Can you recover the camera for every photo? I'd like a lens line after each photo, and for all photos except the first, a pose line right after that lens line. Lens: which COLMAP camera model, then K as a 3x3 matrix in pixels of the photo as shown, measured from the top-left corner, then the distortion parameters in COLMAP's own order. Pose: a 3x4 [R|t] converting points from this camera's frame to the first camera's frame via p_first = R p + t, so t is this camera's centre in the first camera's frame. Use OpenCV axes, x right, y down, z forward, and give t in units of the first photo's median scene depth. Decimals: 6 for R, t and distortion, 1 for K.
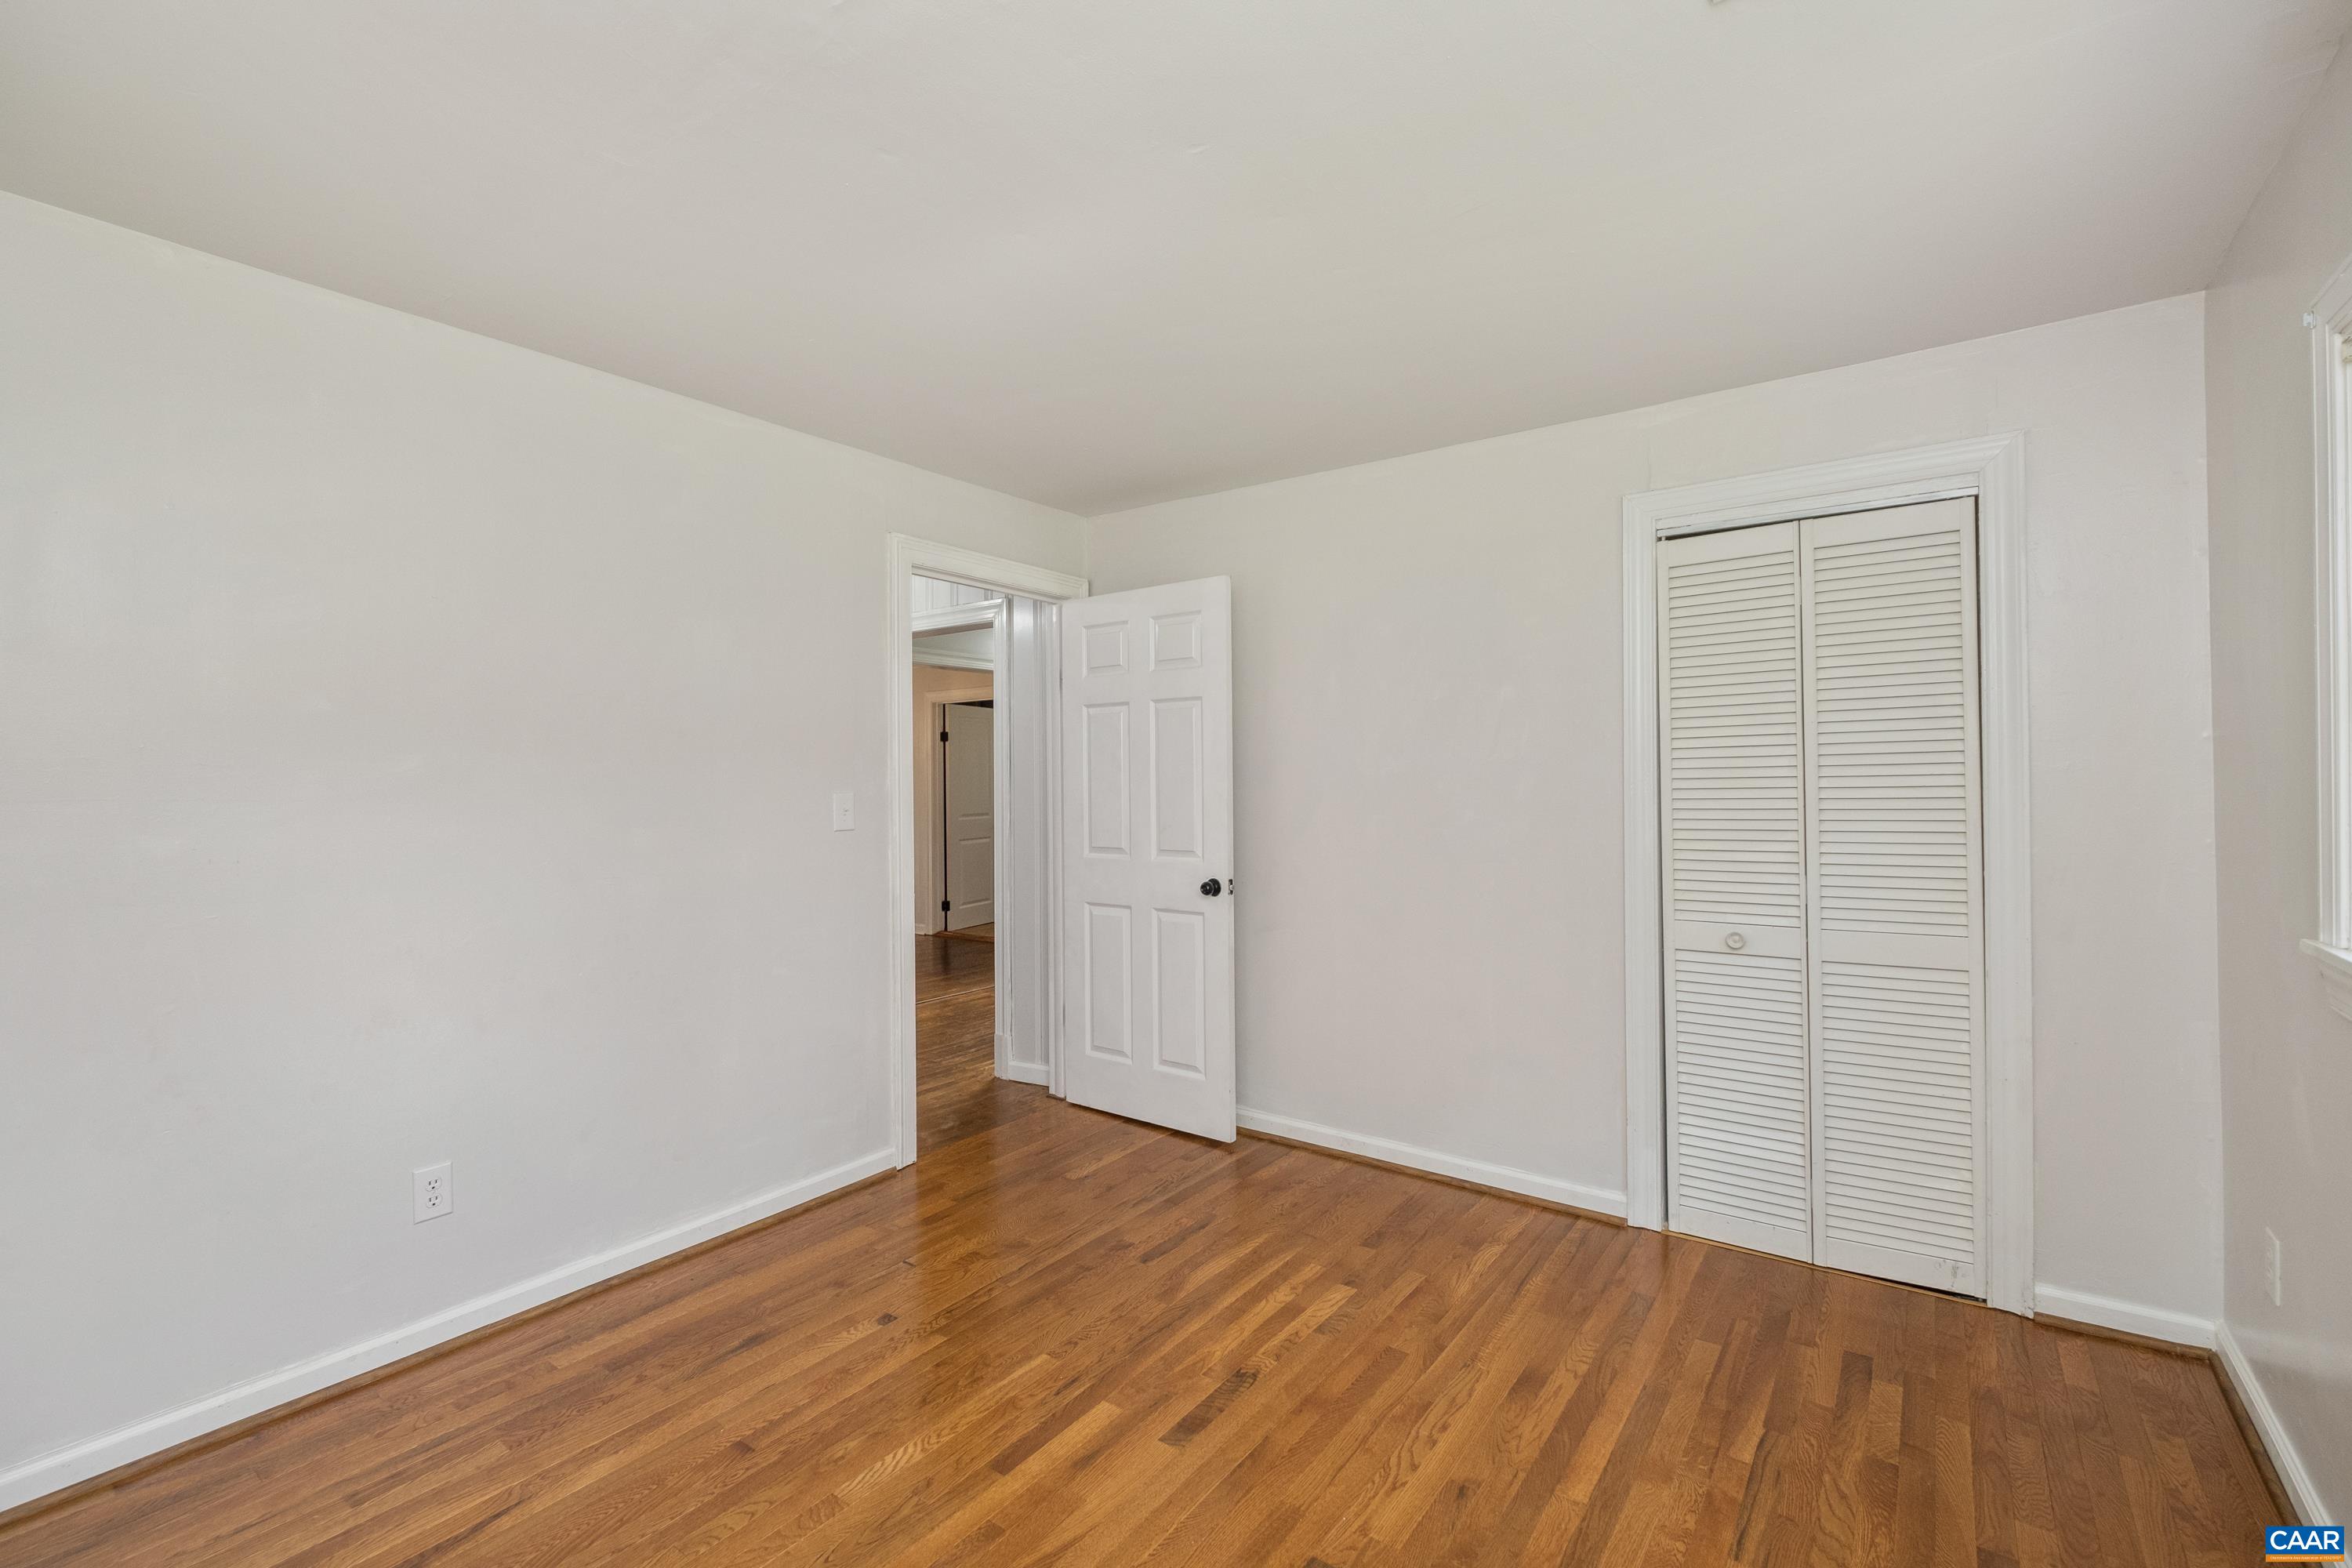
lens RADIAL K [[1020.0, 0, 1172.2], [0, 1020.0, 784.5], [0, 0, 1]] dist [-0.002132, -0.004700]
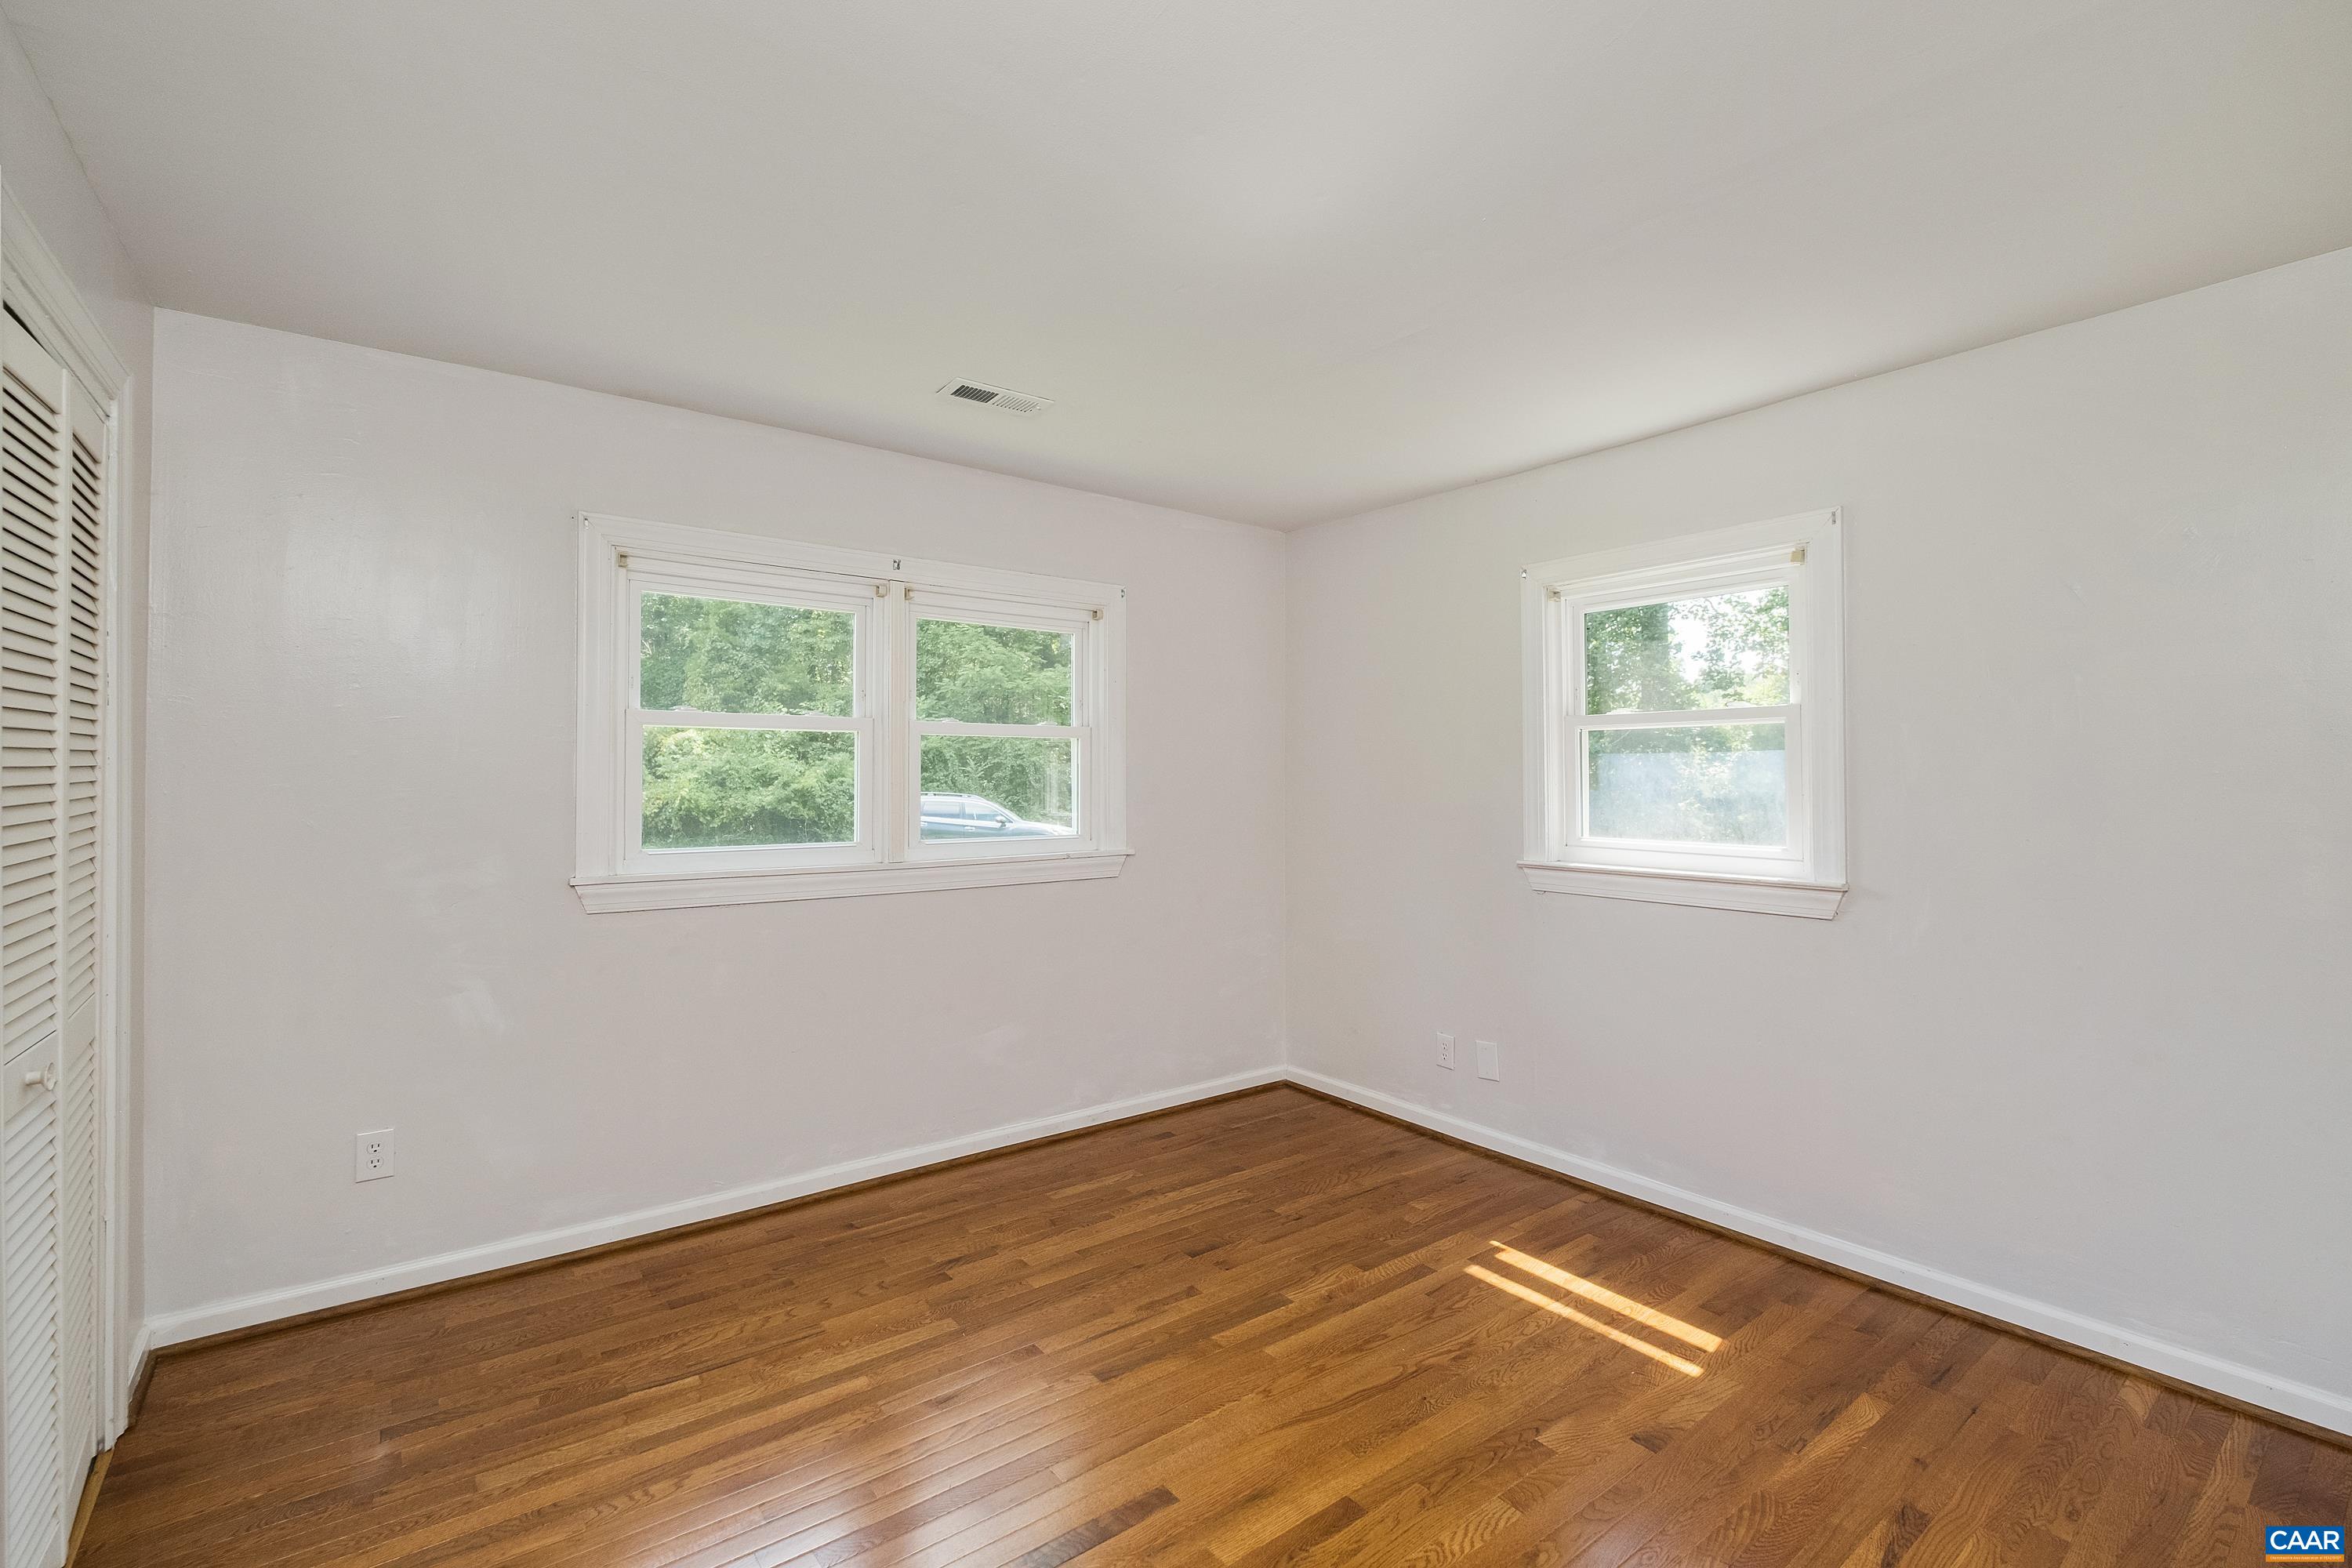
lens RADIAL K [[1020.0, 0, 1191.3], [0, 1020.0, 773.2], [0, 0, 1]] dist [-0.002132, -0.004700]
pose [[-0.962593, 0.011505, 0.270706, -0.285040], [0.008234, 0.999879, -0.013218, 0.005761], [-0.270825, -0.010495, -0.962571, 1.927075]]
